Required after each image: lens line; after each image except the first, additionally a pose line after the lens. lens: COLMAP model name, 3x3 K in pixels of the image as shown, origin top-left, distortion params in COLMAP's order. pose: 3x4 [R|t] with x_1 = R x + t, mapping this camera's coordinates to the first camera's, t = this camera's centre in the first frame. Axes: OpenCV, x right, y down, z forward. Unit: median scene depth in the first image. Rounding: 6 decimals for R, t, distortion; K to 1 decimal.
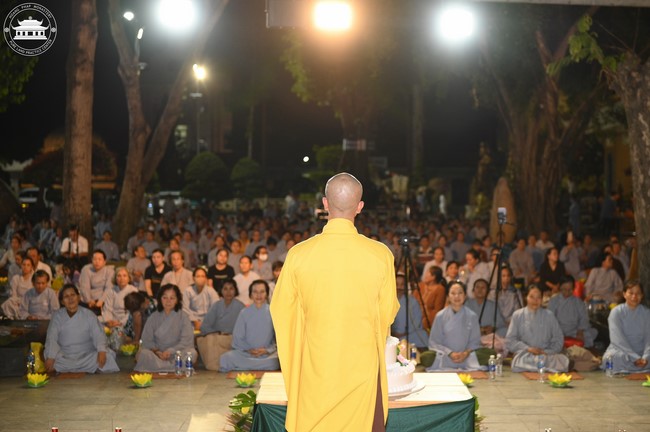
lens RADIAL K [[1113.1, 0, 337.3], [0, 1113.1, 188.3], [0, 0, 1]] dist [-0.004646, 0.000000]
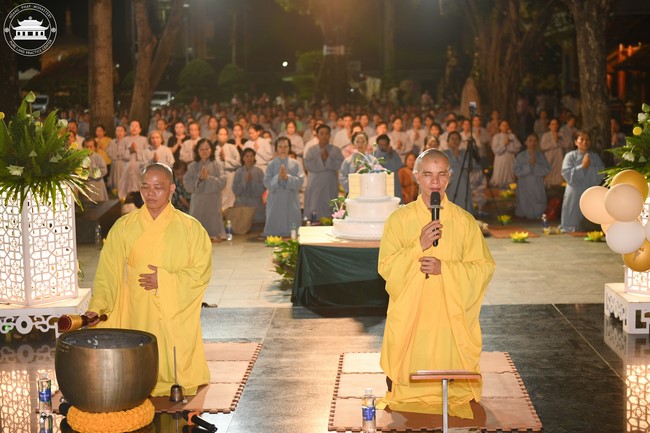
lens RADIAL K [[1113.1, 0, 322.7], [0, 1113.1, 217.0], [0, 0, 1]] dist [-0.004646, 0.000000]
pose [[0.999613, -0.020088, 0.019227, -0.020699], [0.017823, 0.993608, 0.111468, 0.001620], [-0.021343, -0.111082, 0.993582, -0.108623]]
